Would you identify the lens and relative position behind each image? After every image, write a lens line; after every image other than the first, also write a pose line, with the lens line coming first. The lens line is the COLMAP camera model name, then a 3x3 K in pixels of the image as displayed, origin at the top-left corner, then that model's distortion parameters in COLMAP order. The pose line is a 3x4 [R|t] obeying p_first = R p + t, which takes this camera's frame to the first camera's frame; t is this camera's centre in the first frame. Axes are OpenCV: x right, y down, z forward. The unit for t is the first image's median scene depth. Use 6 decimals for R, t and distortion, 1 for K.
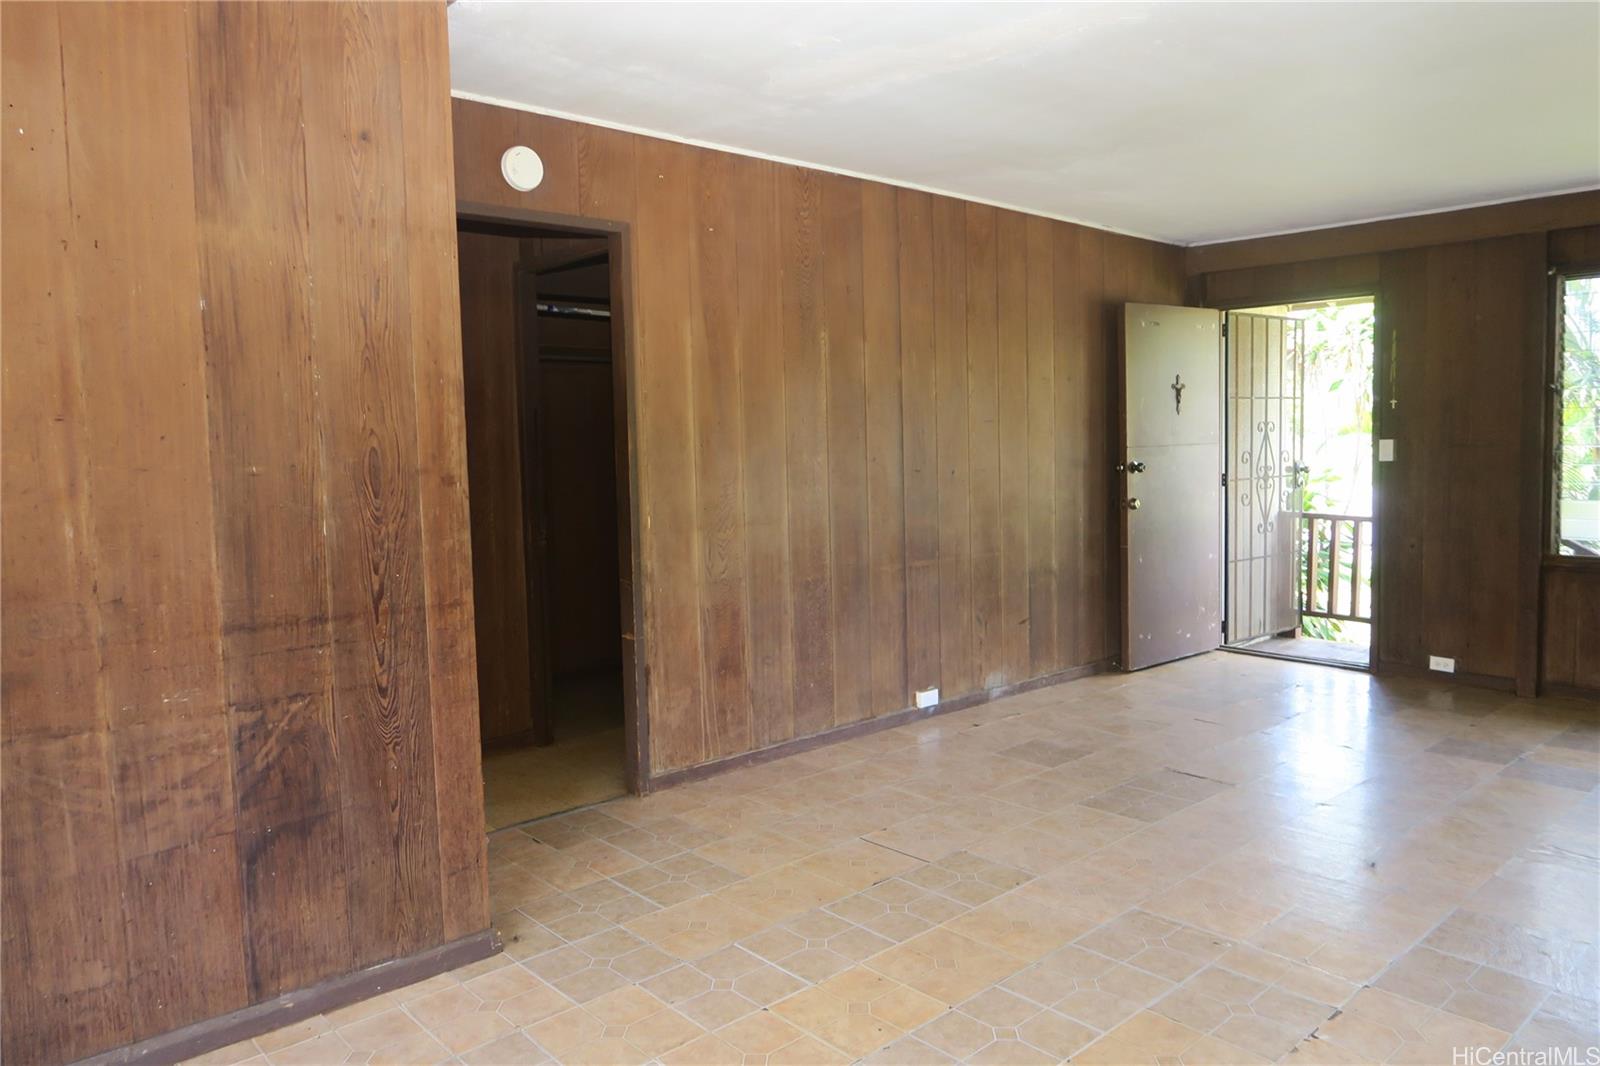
lens RADIAL K [[1125.1, 0, 797.2], [0, 1125.1, 531.1], [0, 0, 1]] dist [-0.019687, -0.000554]
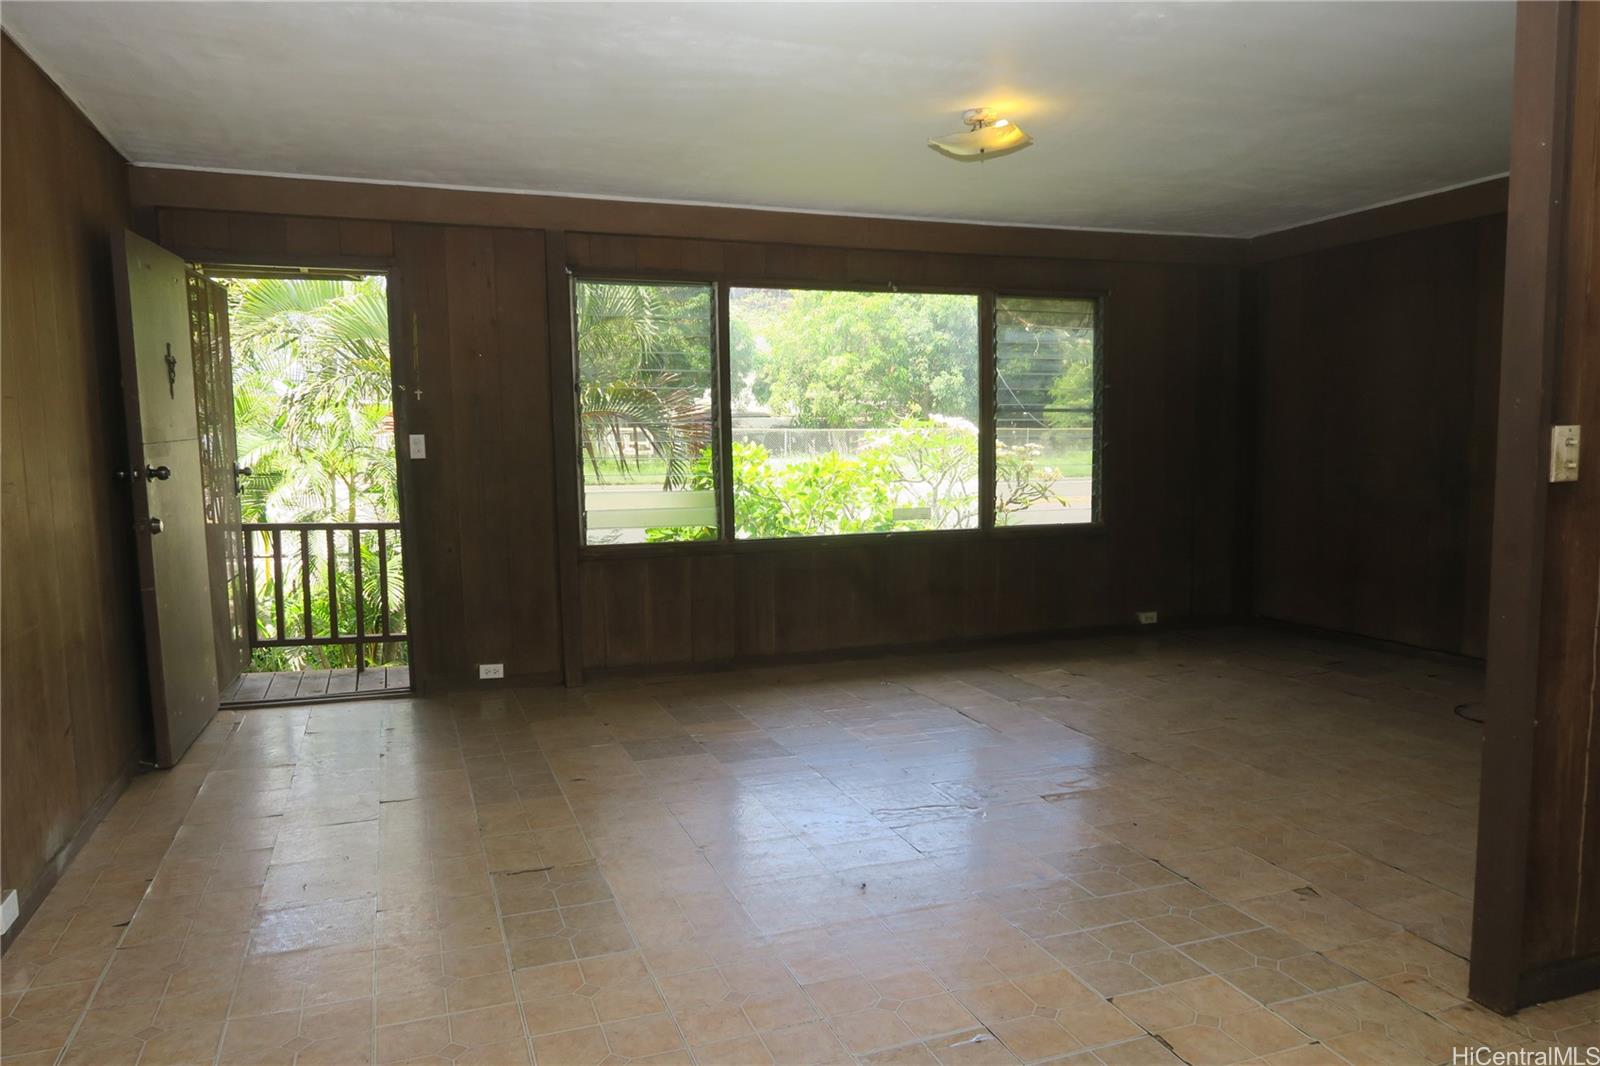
lens RADIAL K [[1125.1, 0, 797.7], [0, 1125.1, 537.4], [0, 0, 1]] dist [-0.019687, -0.000554]
pose [[0.353333, -0.077438, 0.932287, -0.202284], [0.069629, 0.995981, 0.056340, -0.028662], [-0.932903, 0.045008, 0.357305, 0.389234]]
